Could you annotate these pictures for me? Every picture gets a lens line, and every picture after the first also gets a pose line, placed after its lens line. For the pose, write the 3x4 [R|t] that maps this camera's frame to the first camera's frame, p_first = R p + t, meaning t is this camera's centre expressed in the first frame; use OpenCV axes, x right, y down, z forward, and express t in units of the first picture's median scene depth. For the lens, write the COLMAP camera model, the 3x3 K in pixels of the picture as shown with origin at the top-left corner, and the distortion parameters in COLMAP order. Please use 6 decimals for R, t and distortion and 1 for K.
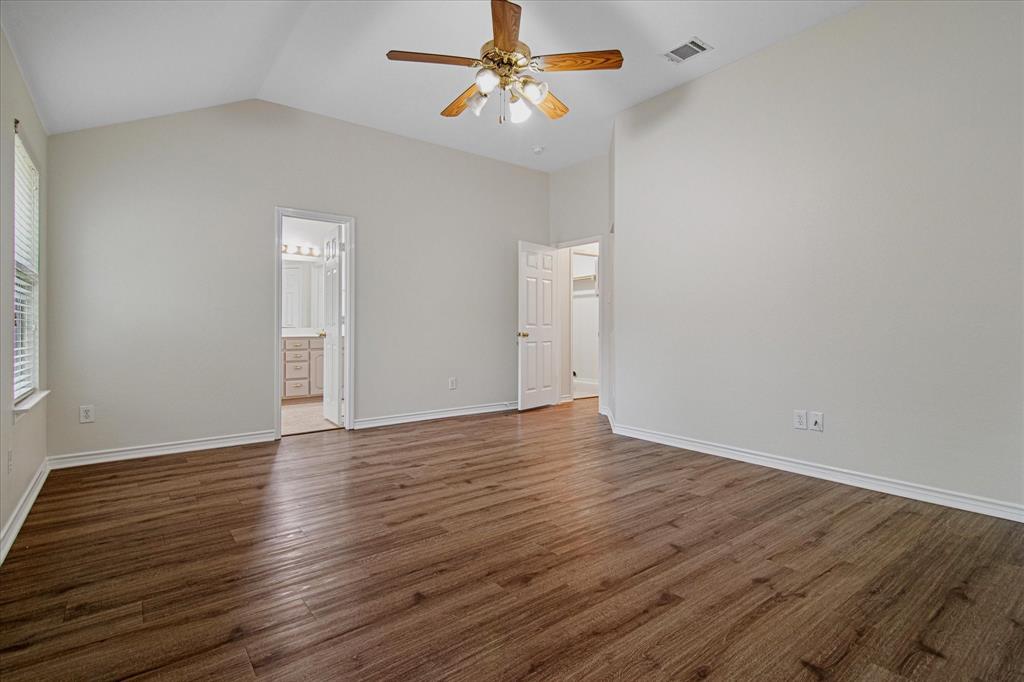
lens RADIAL K [[486.3, 0, 512.5], [0, 486.3, 335.8], [0, 0, 1]] dist [0.016347, -0.003176]
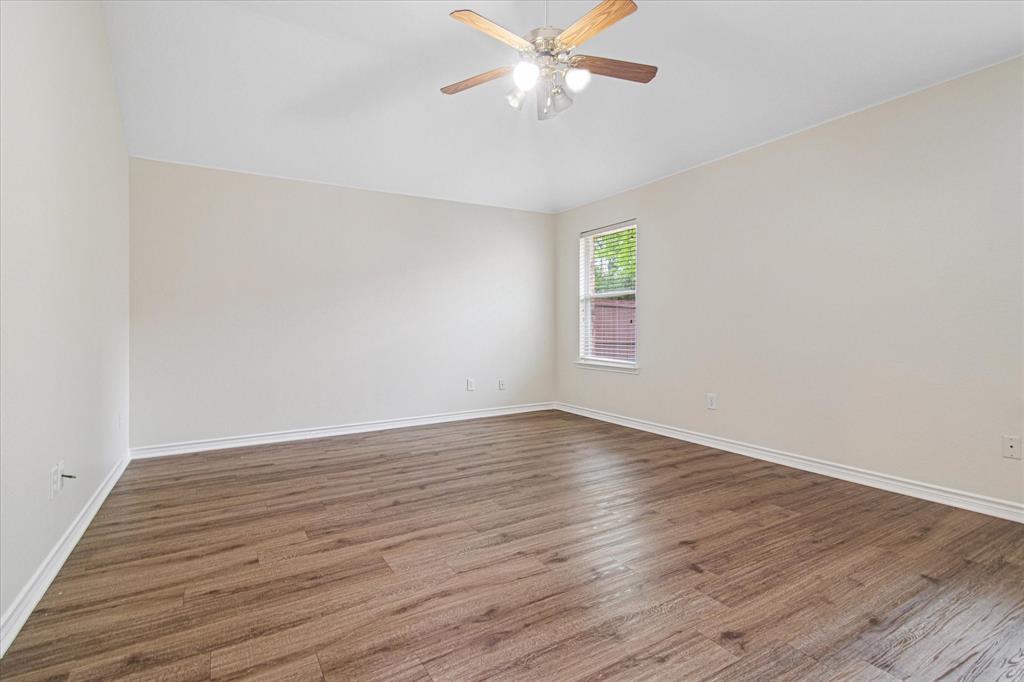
lens RADIAL K [[486.3, 0, 511.9], [0, 486.3, 338.1], [0, 0, 1]] dist [0.016347, -0.003176]
pose [[-0.992411, 0.007741, 0.122725, -0.077922], [0.012680, 0.999138, 0.039520, -0.034898], [-0.122313, 0.040776, -0.991654, 2.030991]]
